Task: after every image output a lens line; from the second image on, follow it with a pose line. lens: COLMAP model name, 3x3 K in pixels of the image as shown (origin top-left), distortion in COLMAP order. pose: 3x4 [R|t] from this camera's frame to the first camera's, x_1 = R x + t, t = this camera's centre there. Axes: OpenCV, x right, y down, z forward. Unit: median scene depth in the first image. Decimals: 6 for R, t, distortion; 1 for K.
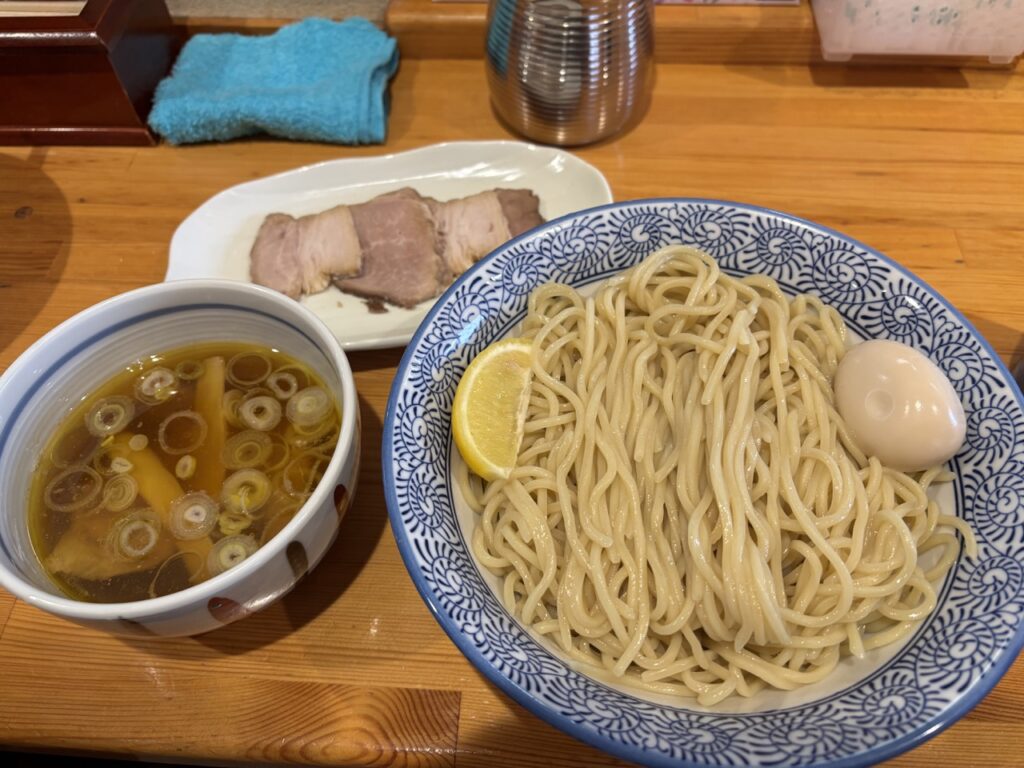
lens RADIAL K [[744.1, 0, 512.0], [0, 744.1, 384.0], [0, 0, 1]] dist [0.003346, -0.067271]
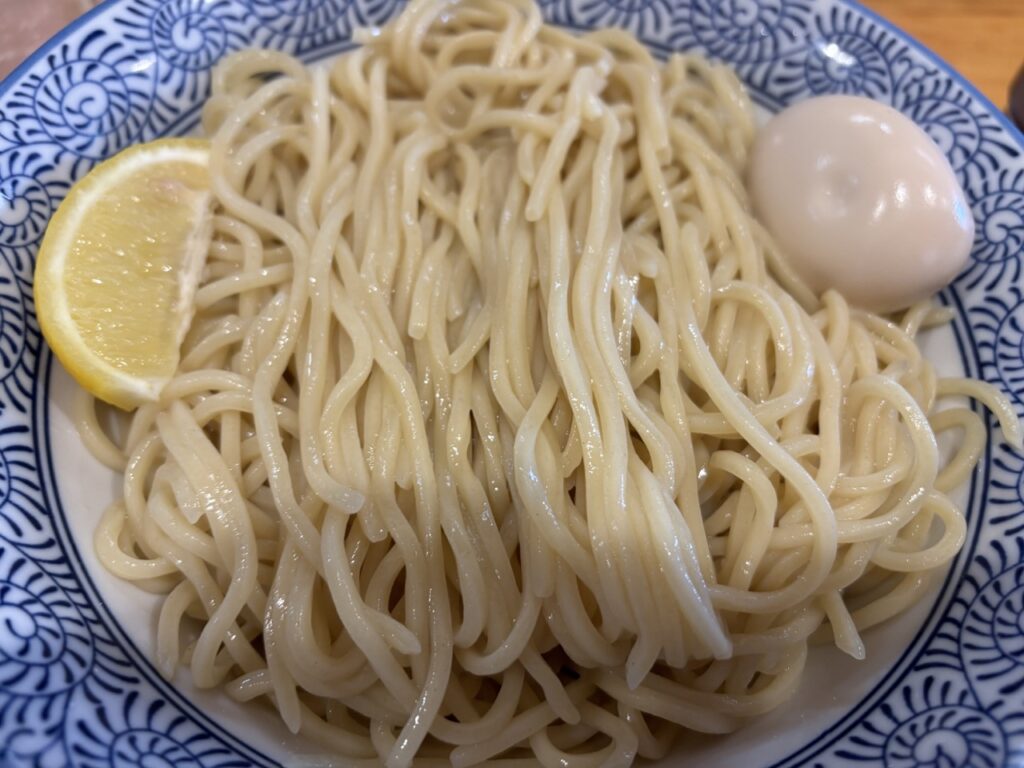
lens RADIAL K [[777.8, 0, 512.0], [0, 777.8, 384.0], [0, 0, 1]] dist [0.001367, -0.121649]
pose [[0.977847, -0.105896, 0.180557, 0.135356], [0.090571, 0.991712, 0.091129, 0.093622], [-0.188711, -0.072757, 0.979334, 0.461035]]
